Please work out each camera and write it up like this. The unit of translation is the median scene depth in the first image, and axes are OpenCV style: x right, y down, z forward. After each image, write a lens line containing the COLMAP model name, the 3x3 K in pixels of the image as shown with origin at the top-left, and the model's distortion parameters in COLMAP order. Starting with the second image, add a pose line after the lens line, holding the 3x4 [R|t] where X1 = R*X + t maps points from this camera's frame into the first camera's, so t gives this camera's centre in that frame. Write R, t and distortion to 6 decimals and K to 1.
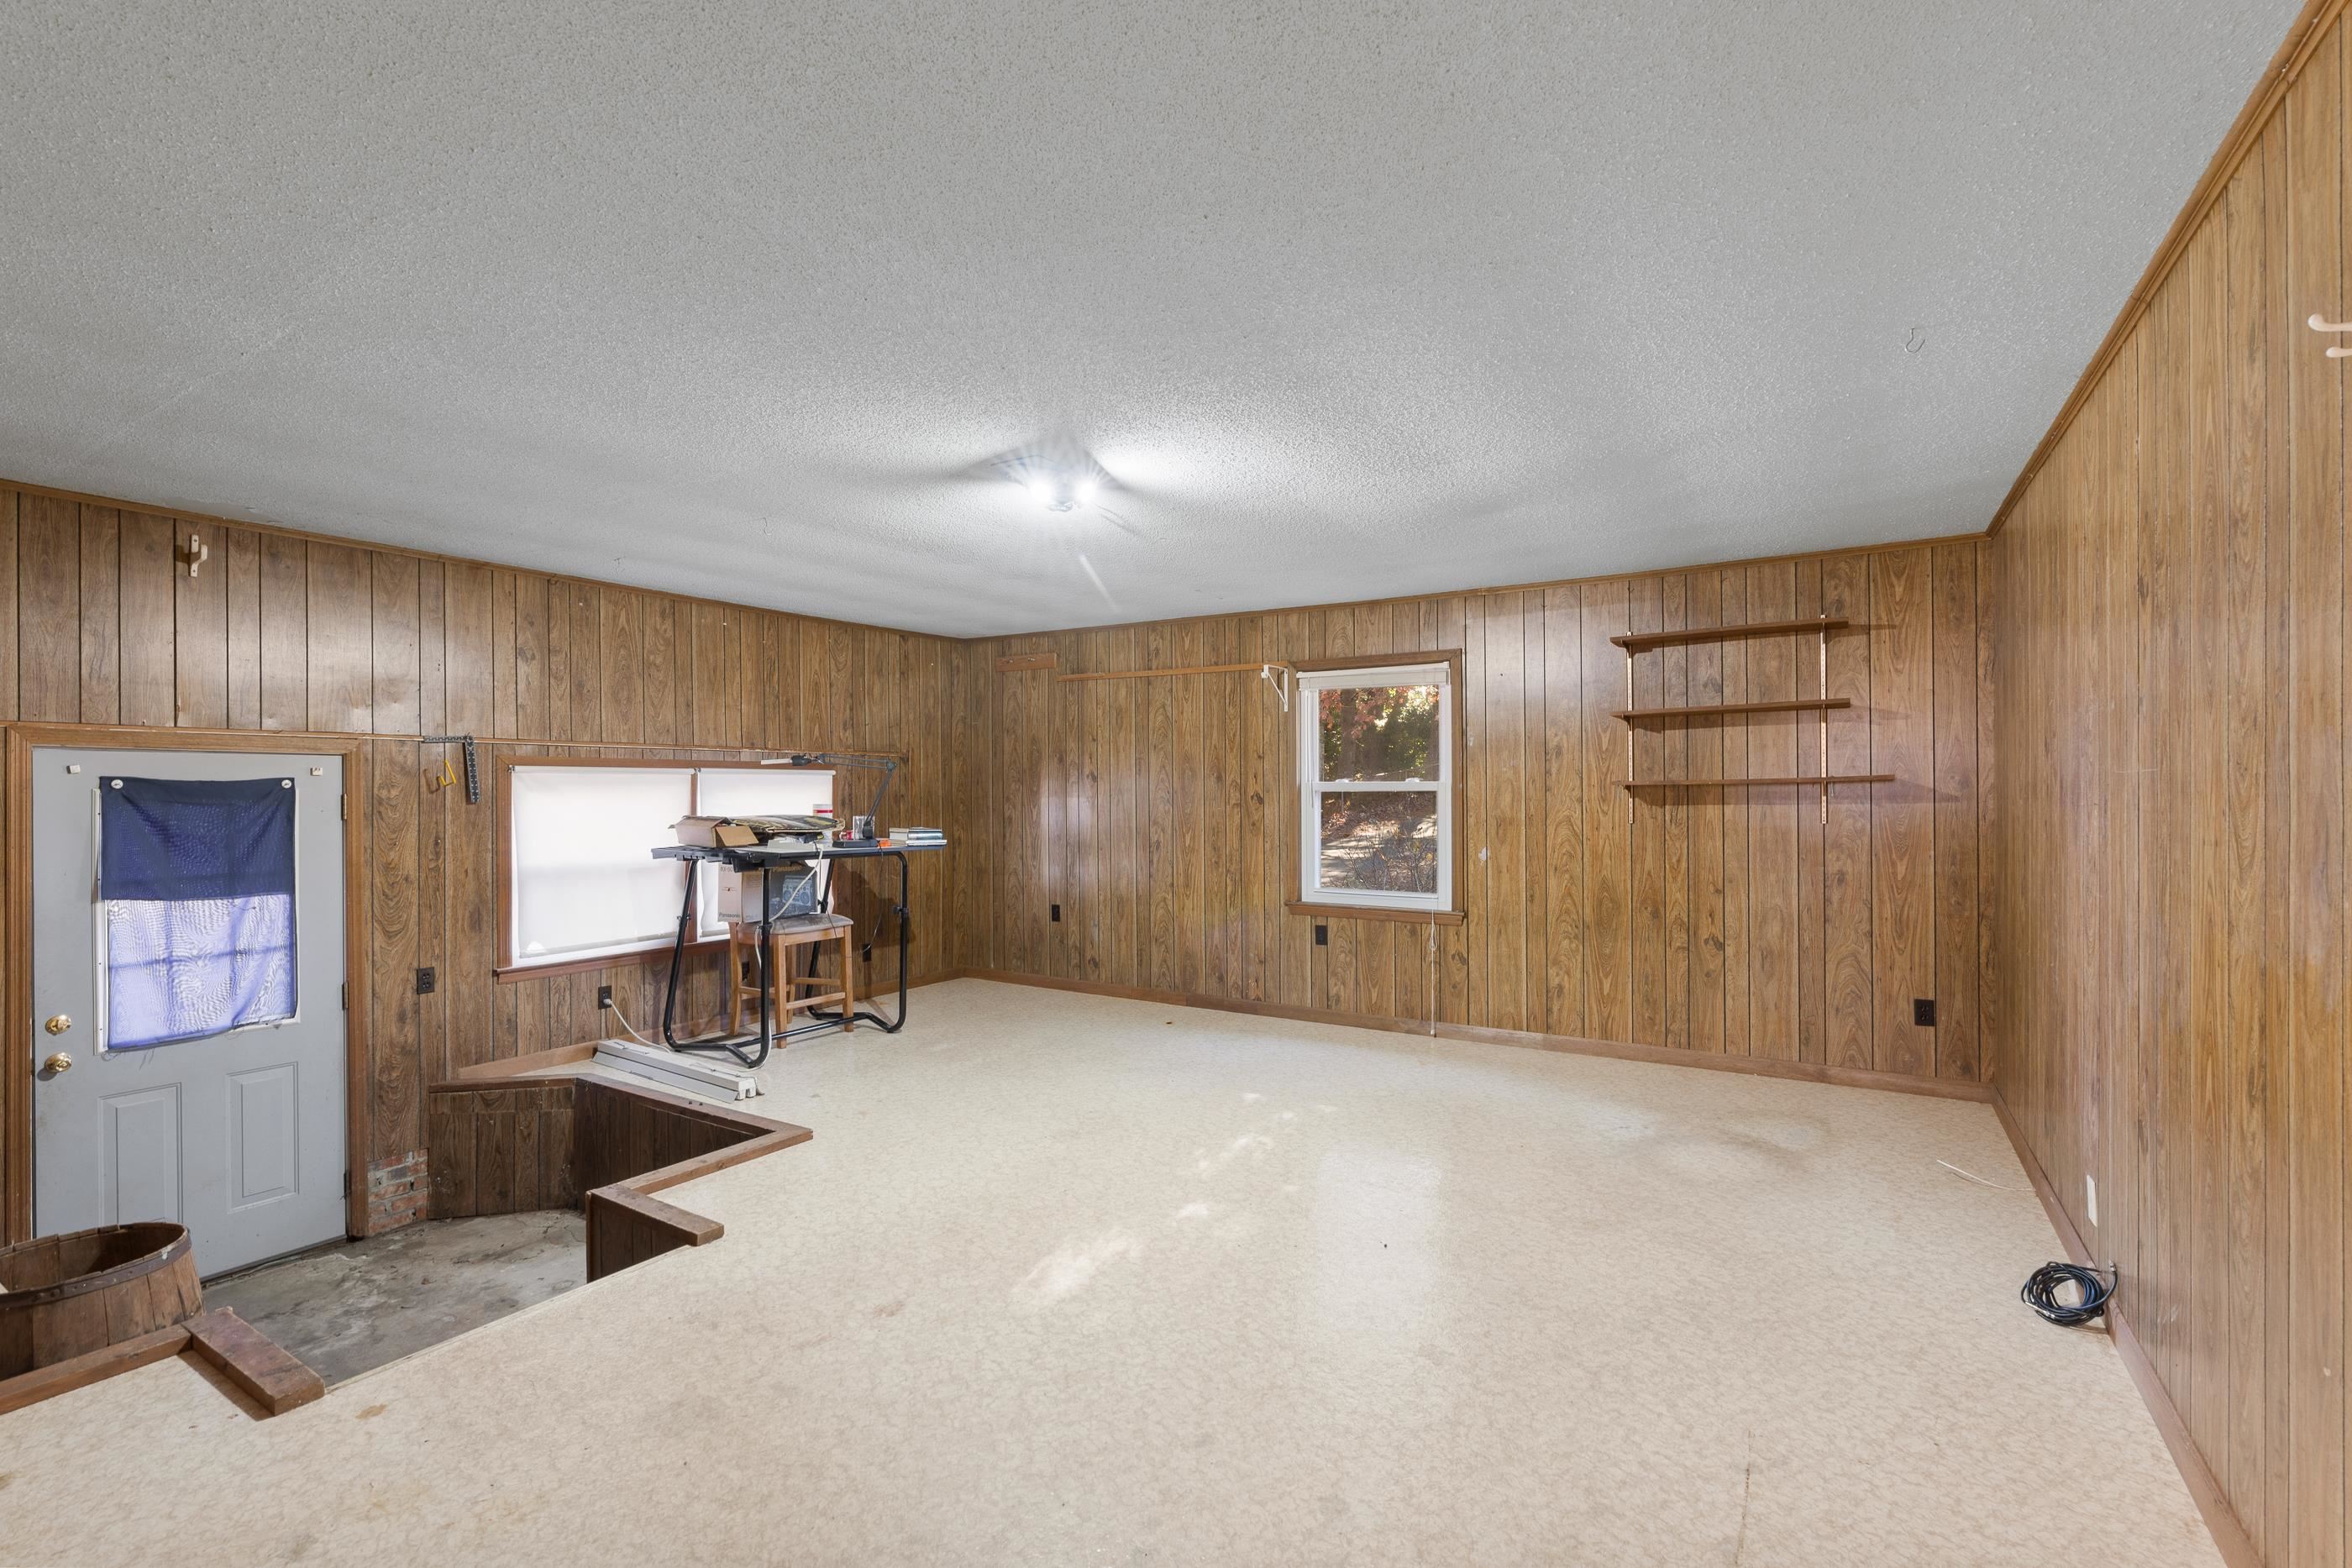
lens RADIAL K [[1057.0, 0, 1176.0], [0, 1057.0, 784.0], [0, 0, 1]] dist [-0.010173, 0.000346]
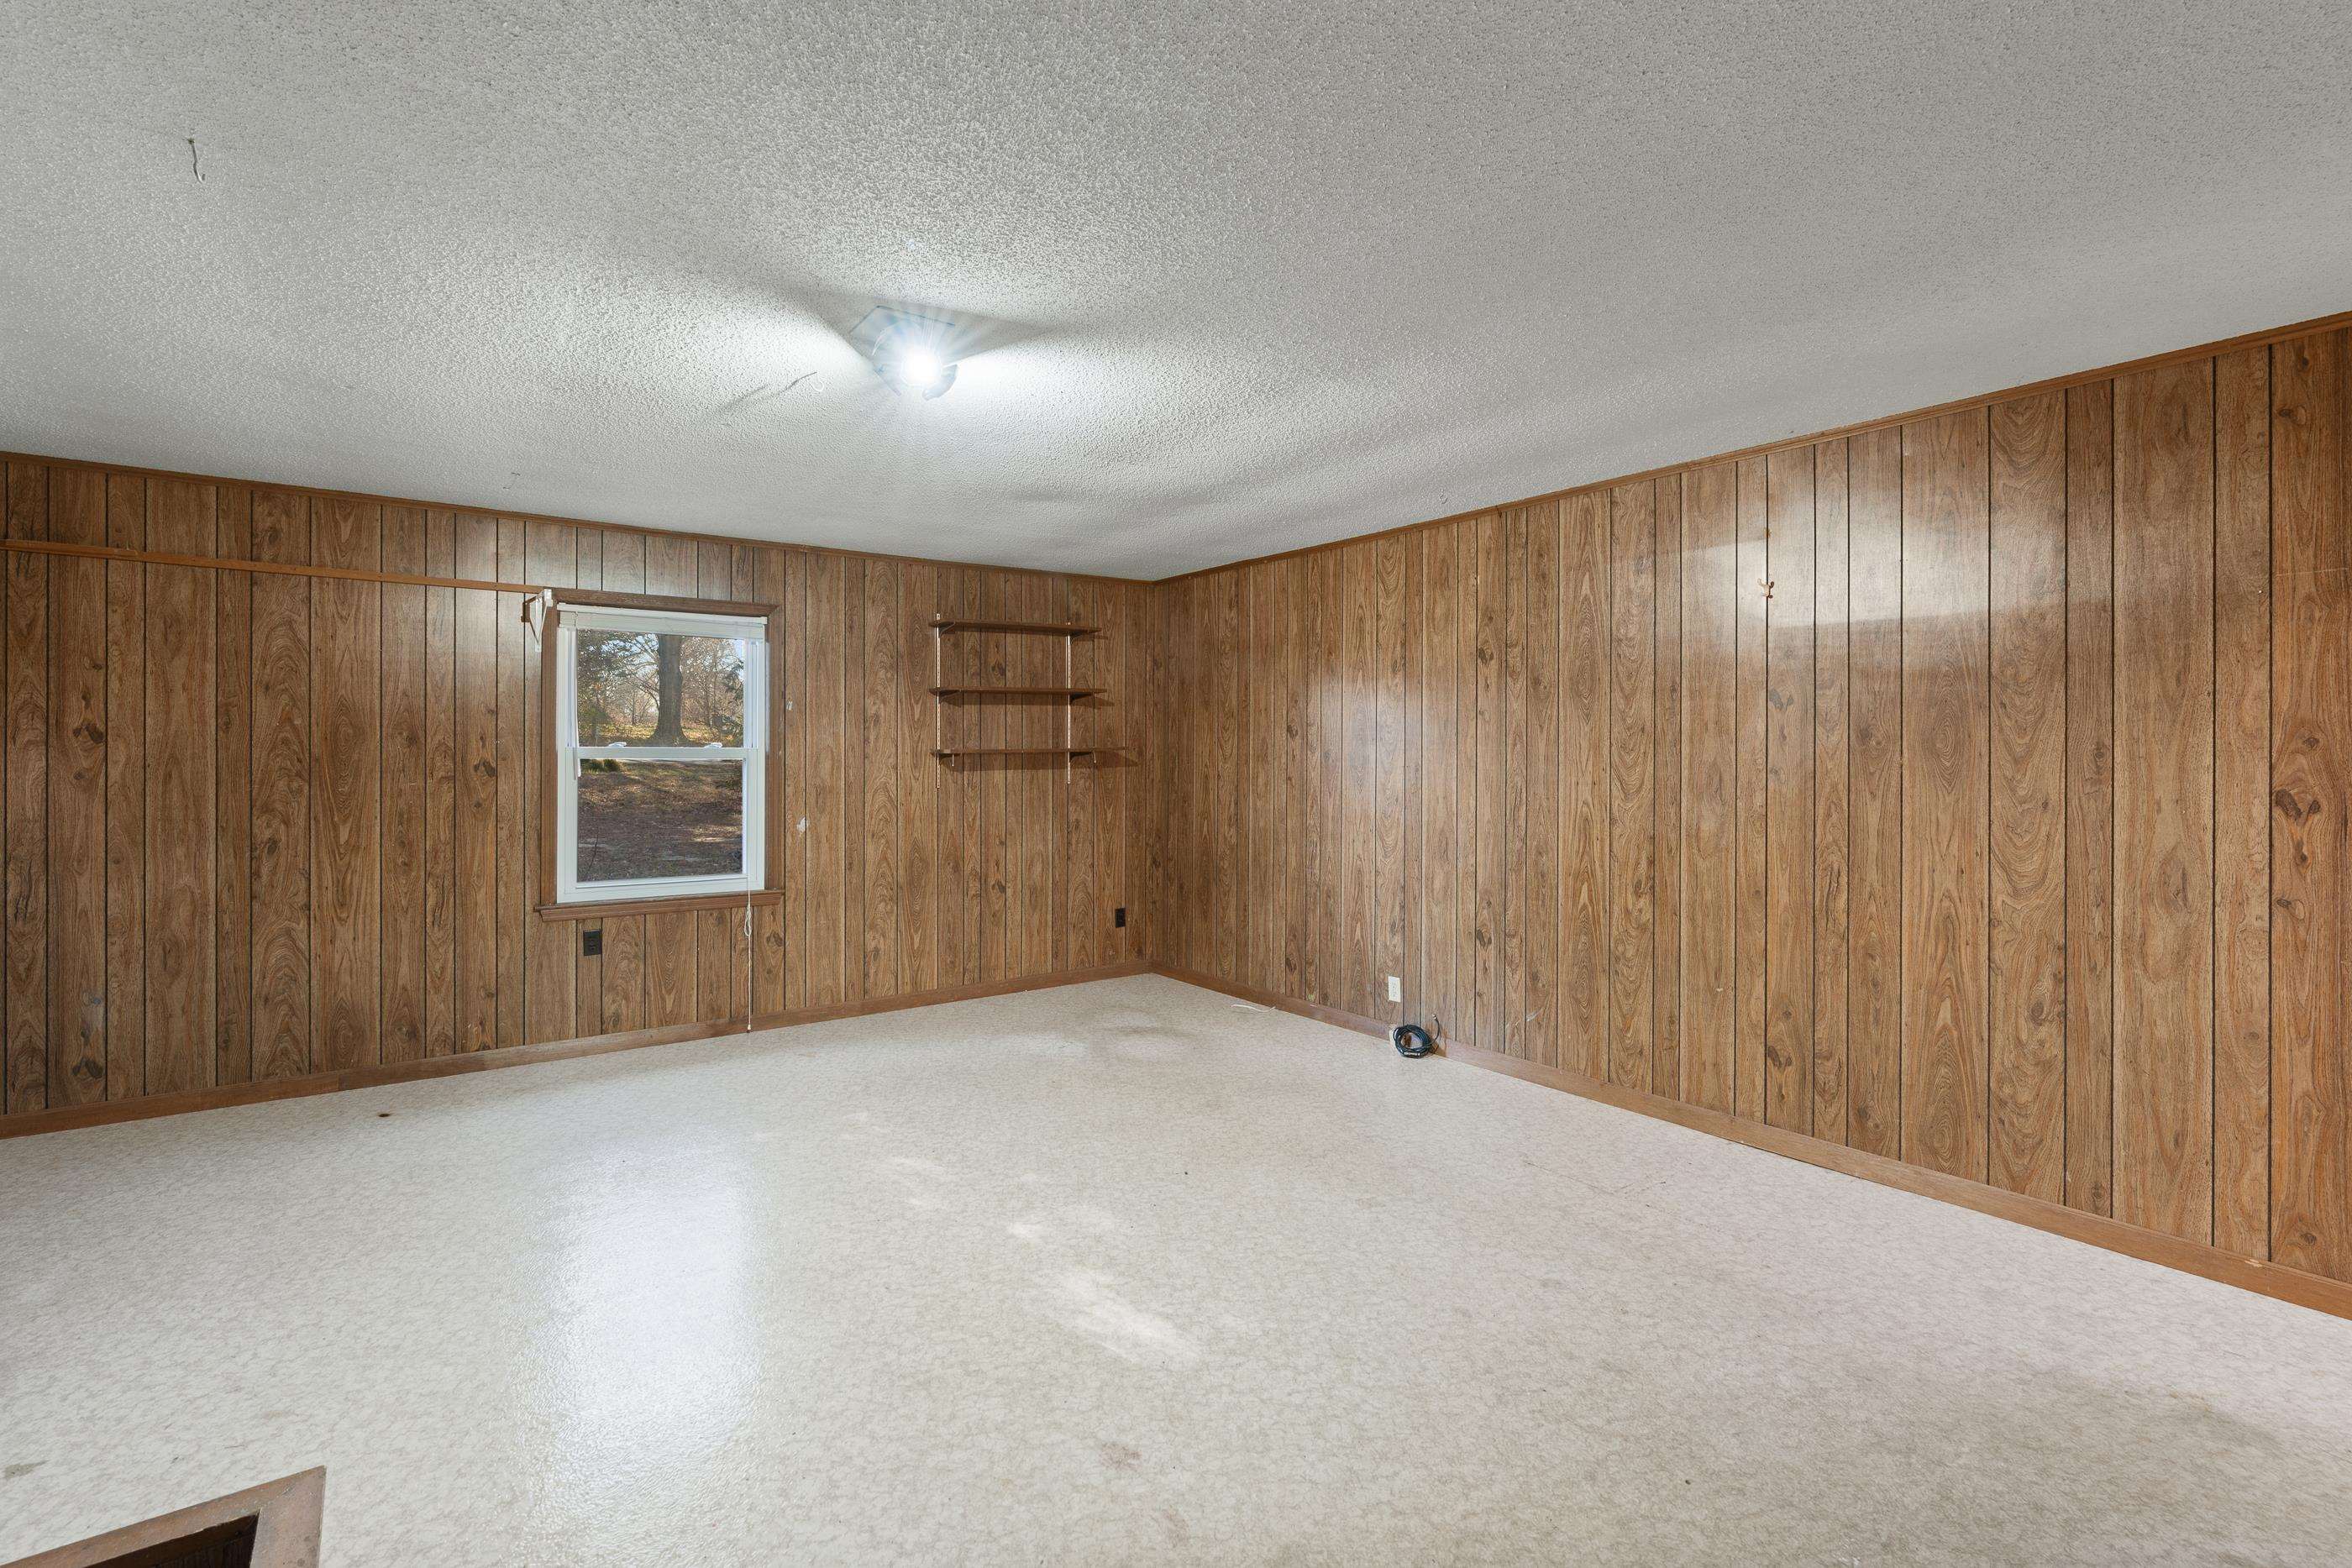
lens RADIAL K [[1061.9, 0, 1173.8], [0, 1061.9, 746.4], [0, 0, 1]] dist [-0.010931, 0.000464]
pose [[0.376554, 0.009163, 0.926349, -0.483885], [-0.007025, 0.999951, -0.007035, -0.000048], [-0.926368, -0.003859, 0.376600, 0.345503]]
